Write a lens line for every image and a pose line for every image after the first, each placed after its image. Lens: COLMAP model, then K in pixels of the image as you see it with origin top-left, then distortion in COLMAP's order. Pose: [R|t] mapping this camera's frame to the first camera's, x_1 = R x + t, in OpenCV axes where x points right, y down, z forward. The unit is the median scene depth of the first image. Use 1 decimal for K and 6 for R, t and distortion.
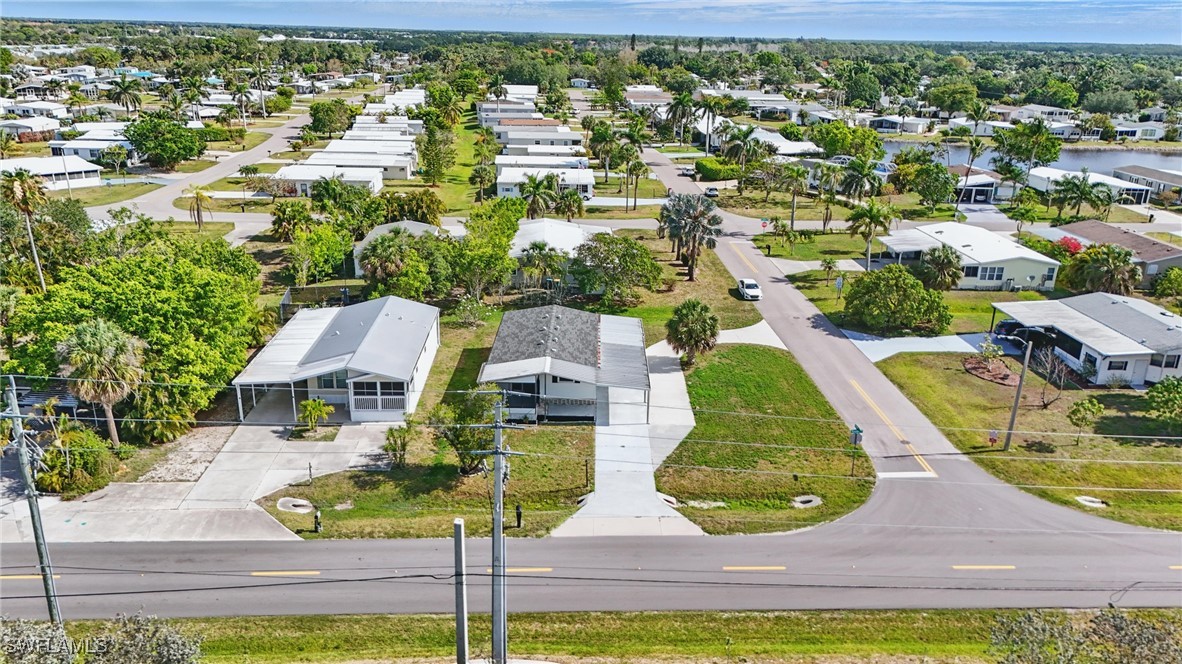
lens RADIAL K [[869.1, 0, 591.0], [0, 869.1, 332.0], [0, 0, 1]] dist [0.067654, -0.069208]
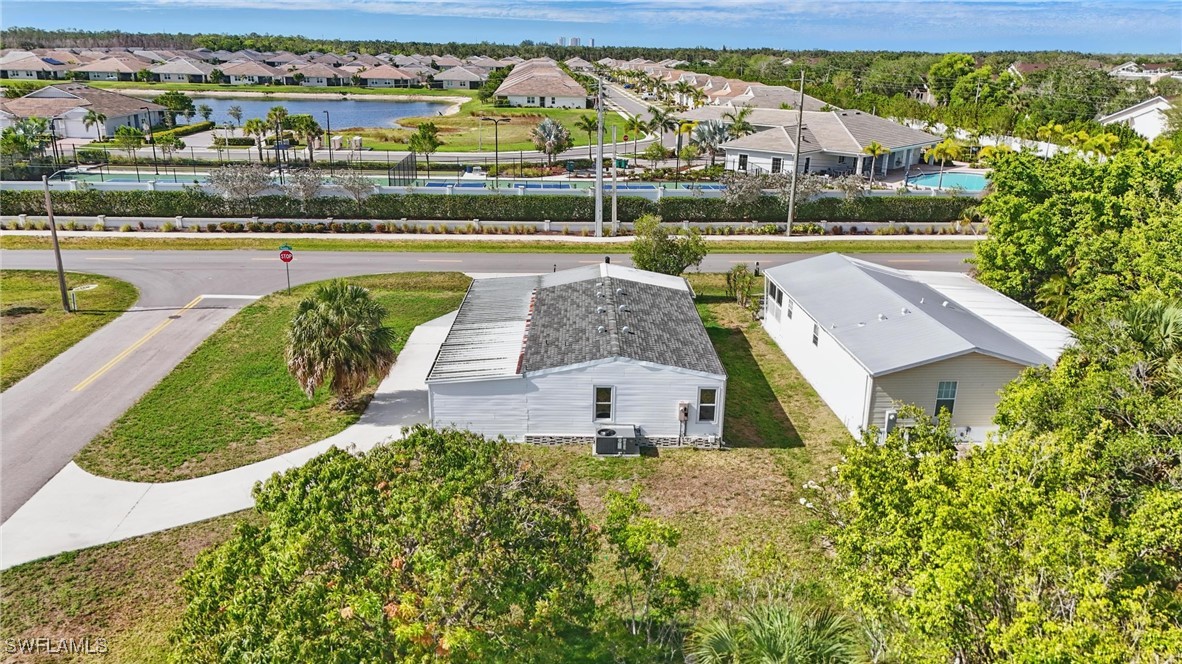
lens RADIAL K [[869.1, 0, 591.0], [0, 869.1, 332.0], [0, 0, 1]] dist [0.067654, -0.069208]
pose [[-0.998321, -0.043792, -0.037913, -0.016493], [-0.057749, 0.803334, 0.592723, -0.340694], [0.004500, 0.593917, -0.804514, 1.459066]]
